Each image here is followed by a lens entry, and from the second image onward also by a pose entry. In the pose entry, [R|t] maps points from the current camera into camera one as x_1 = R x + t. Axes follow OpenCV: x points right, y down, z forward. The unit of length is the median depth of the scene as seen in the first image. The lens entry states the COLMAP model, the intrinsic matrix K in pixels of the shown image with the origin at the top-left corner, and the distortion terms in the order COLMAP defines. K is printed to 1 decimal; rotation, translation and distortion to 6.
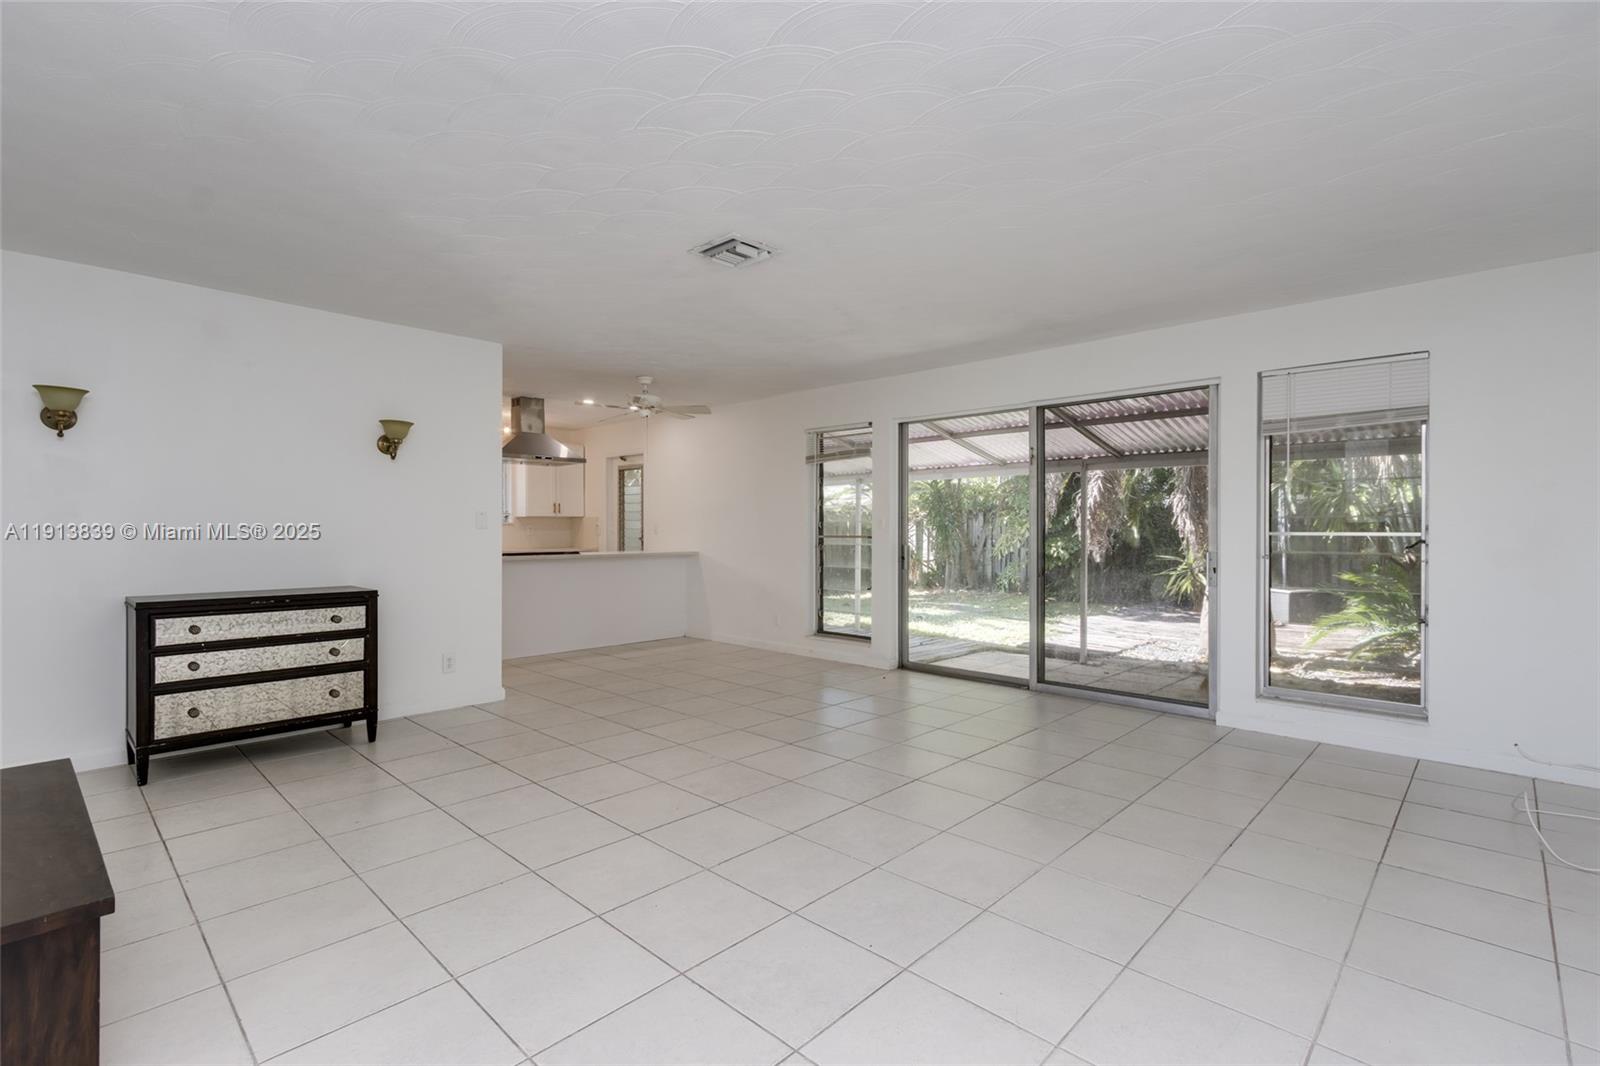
lens RADIAL K [[735.5, 0, 800.0], [0, 735.5, 533.0], [0, 0, 1]] dist [0.005925, 0.000266]
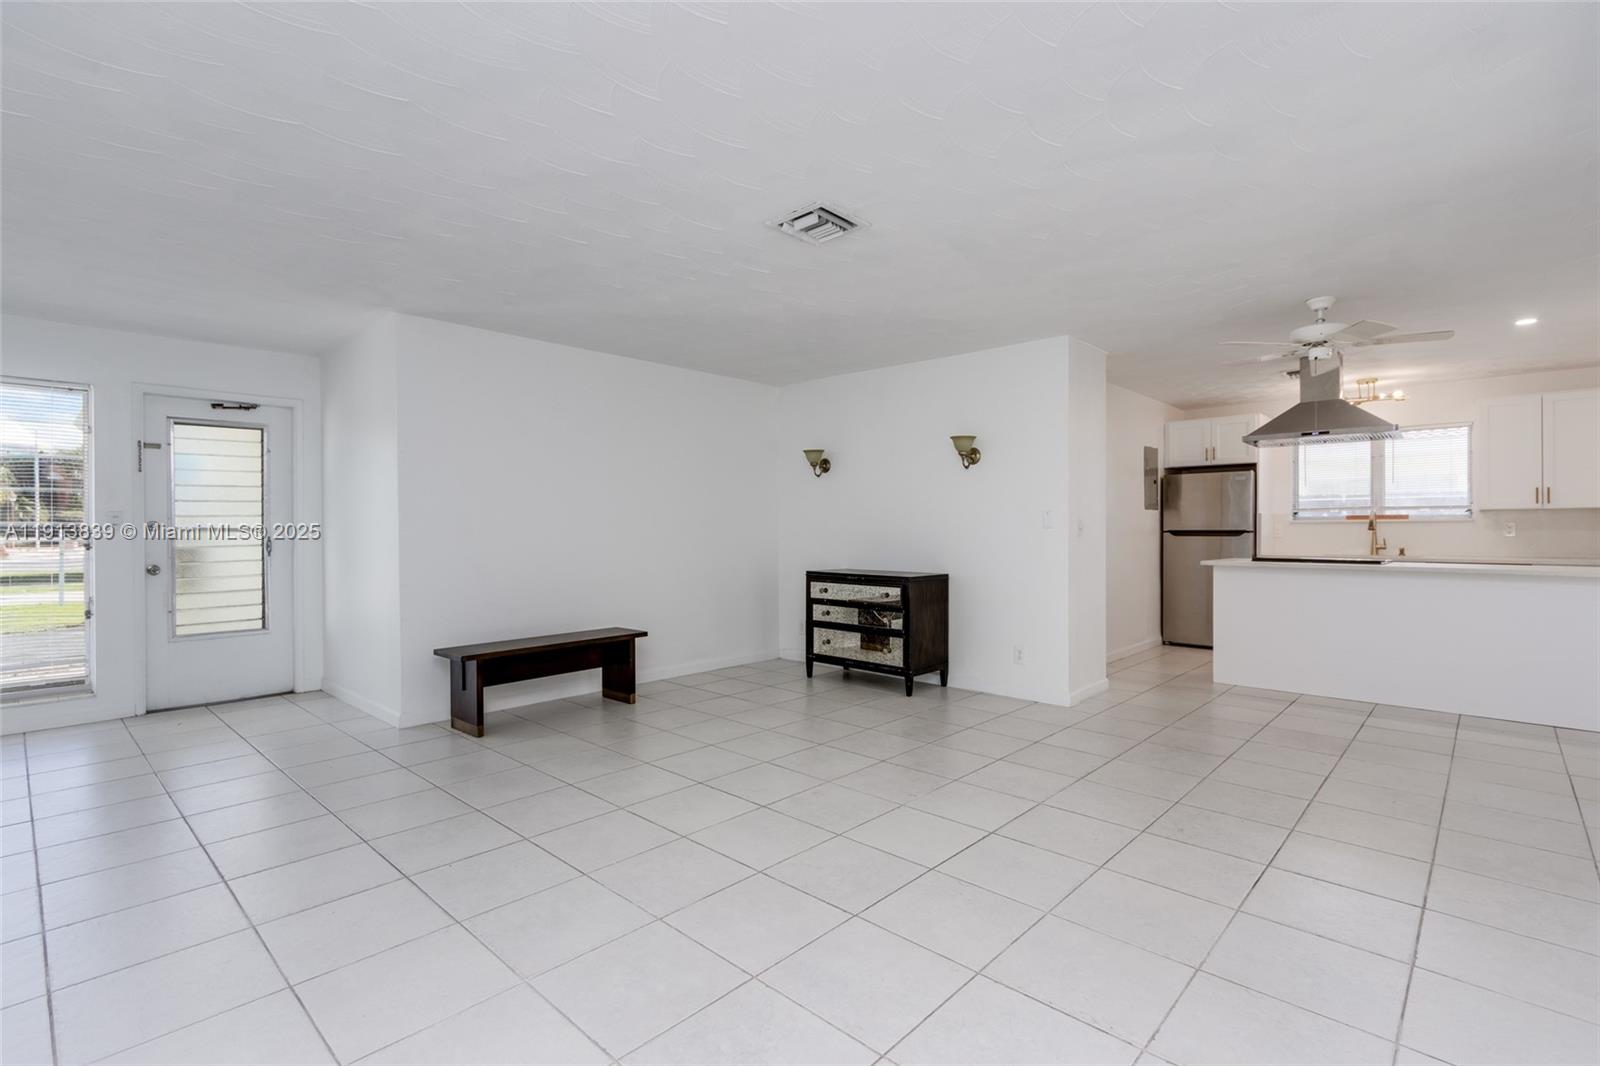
lens RADIAL K [[735.5, 0, 800.0], [0, 735.5, 533.0], [0, 0, 1]] dist [0.005925, 0.000266]
pose [[0.014090, 0.005841, -0.999884, 0.549114], [-0.004873, 0.999971, 0.005772, -0.002881], [0.999889, 0.004791, 0.014118, 0.642070]]
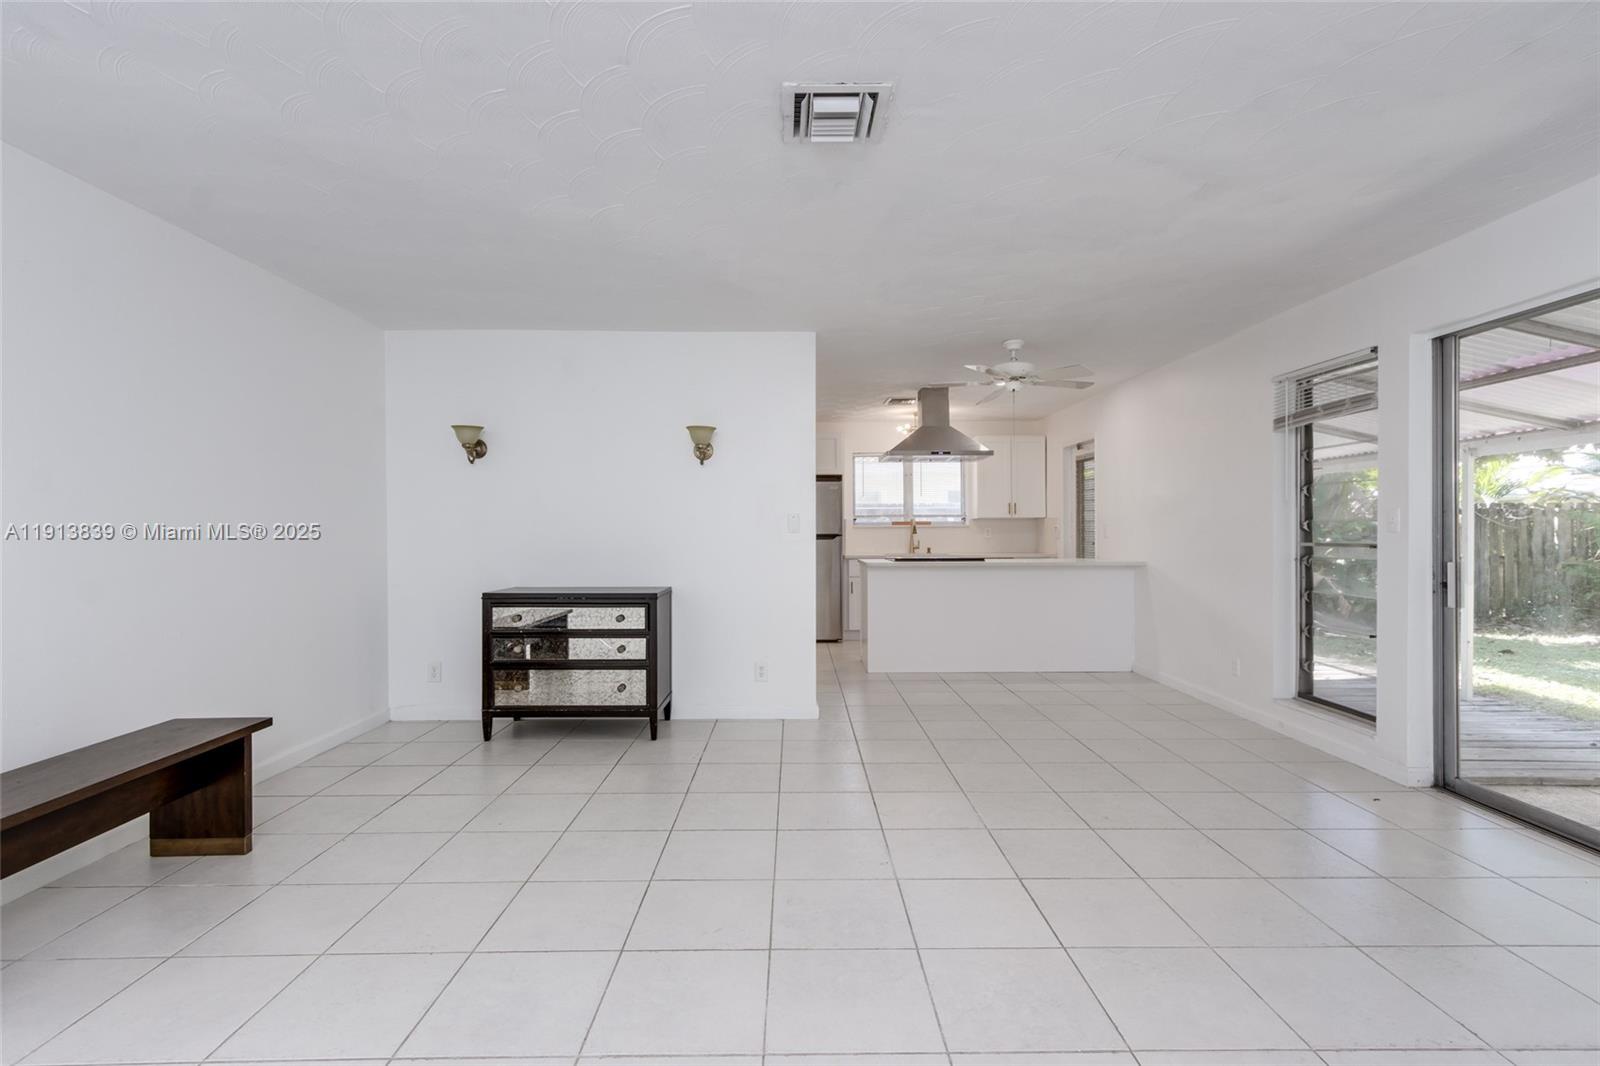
lens RADIAL K [[744.4, 0, 802.5], [0, 744.4, 530.2], [0, 0, 1]] dist [0.011256, 0.000051]
pose [[0.701976, -0.001946, -0.712198, 0.248133], [-0.002184, 0.999986, -0.004886, -0.004215], [0.712198, 0.004985, 0.701961, 0.336174]]
